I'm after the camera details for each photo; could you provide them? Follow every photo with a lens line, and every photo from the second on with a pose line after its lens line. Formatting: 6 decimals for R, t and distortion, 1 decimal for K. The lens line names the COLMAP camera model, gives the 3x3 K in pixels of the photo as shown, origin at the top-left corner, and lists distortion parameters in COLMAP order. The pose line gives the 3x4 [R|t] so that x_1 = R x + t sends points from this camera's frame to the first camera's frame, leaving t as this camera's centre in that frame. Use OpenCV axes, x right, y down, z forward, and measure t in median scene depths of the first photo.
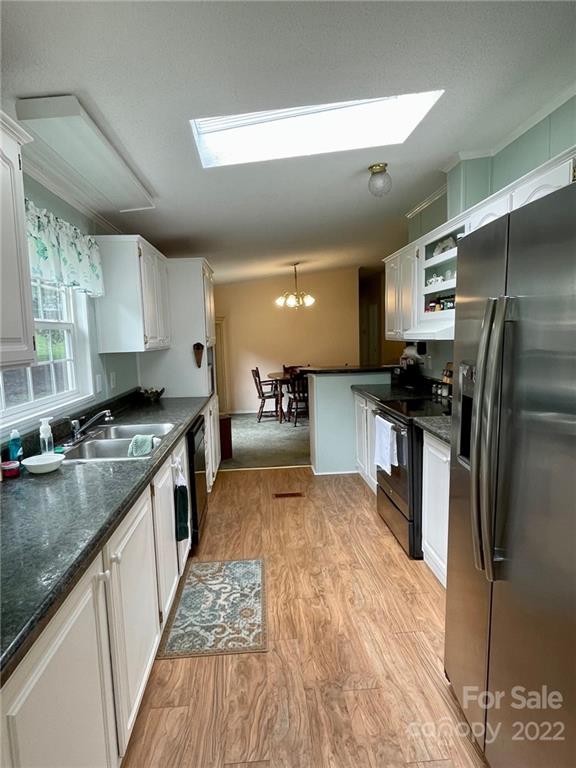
lens RADIAL K [[421.5, 0, 289.0], [0, 421.5, 384.1], [0, 0, 1]] dist [-0.001503, -0.000287]
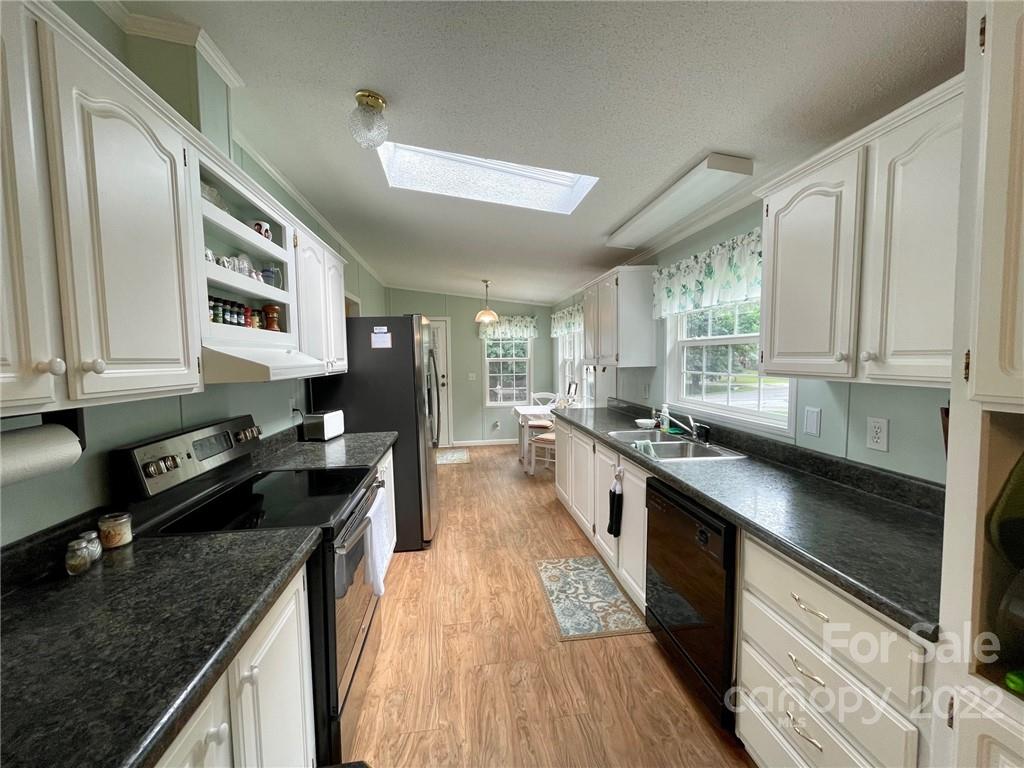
lens RADIAL K [[412.0, 0, 513.6], [0, 412.0, 383.5], [0, 0, 1]] dist [0.000017, -0.000006]
pose [[-0.997038, 0.045973, -0.061652, 0.062255], [0.034055, 0.982701, 0.182041, -0.230532], [0.068954, 0.179402, -0.981356, 1.908271]]
